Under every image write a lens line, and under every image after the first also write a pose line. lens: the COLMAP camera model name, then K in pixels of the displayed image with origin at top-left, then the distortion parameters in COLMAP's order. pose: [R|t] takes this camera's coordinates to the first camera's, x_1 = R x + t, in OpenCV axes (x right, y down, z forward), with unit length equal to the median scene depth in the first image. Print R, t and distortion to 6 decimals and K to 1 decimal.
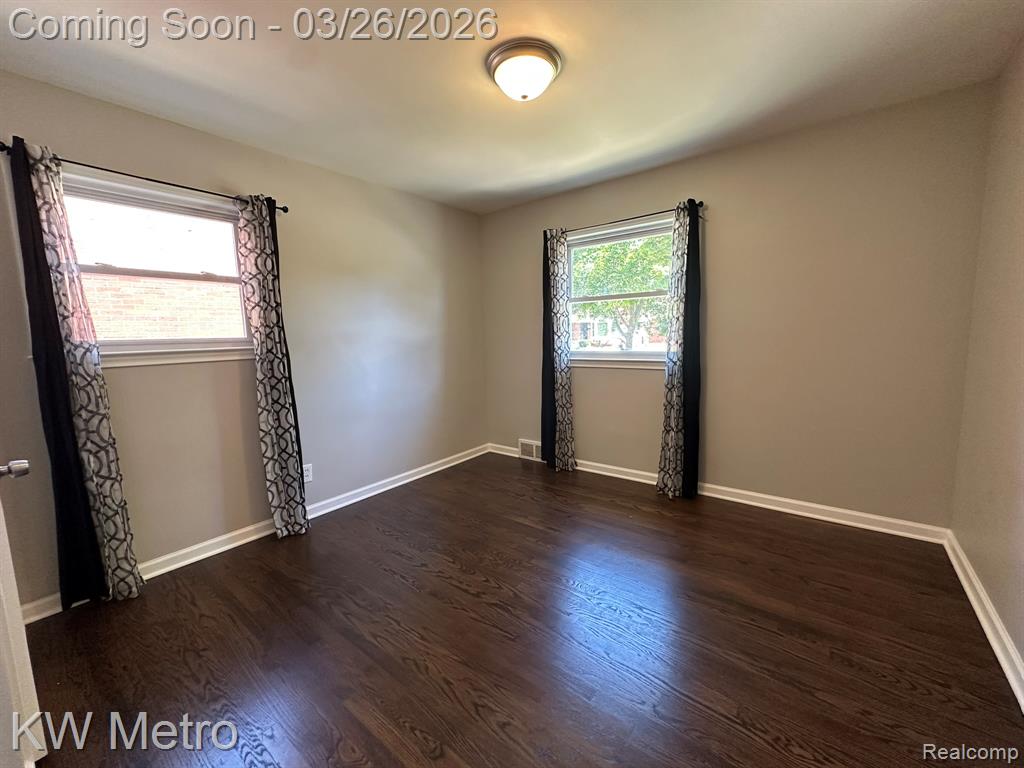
lens RADIAL K [[407.4, 0, 512.0], [0, 407.4, 384.0], [0, 0, 1]] dist [0.000623, 0.000125]
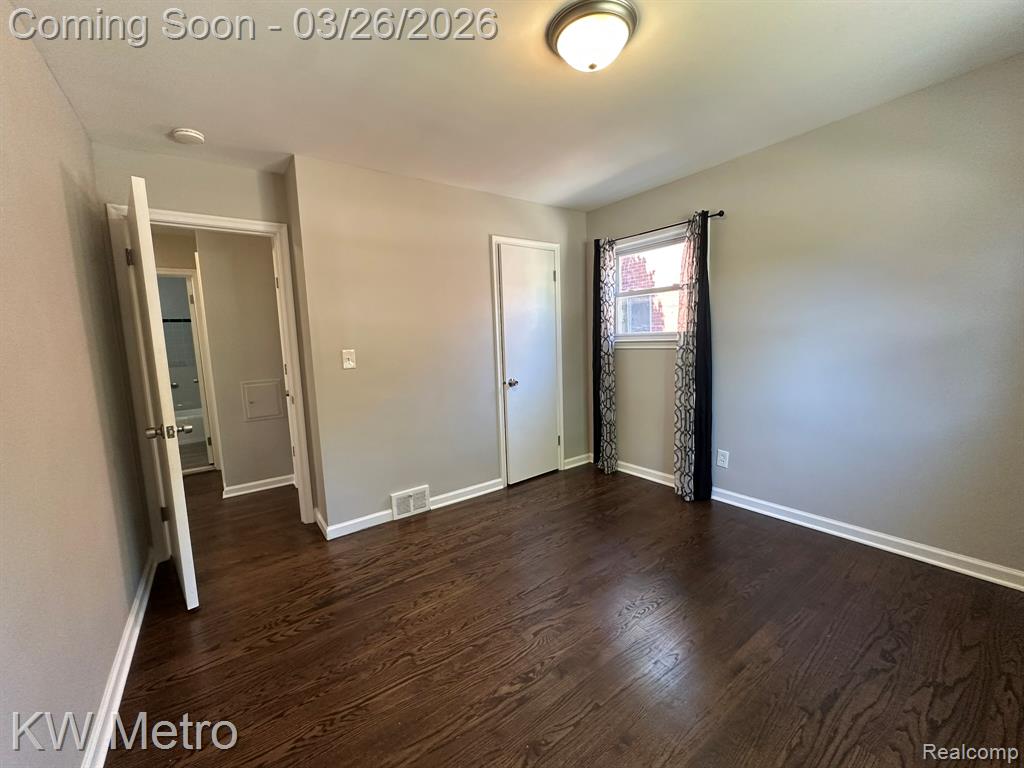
lens RADIAL K [[407.4, 0, 512.0], [0, 407.4, 384.0], [0, 0, 1]] dist [0.000623, 0.000125]
pose [[-0.276059, 0.146680, -0.949882, 0.805528], [-0.072421, 0.982303, 0.172734, -0.148725], [0.958408, 0.116476, -0.260551, 0.927305]]
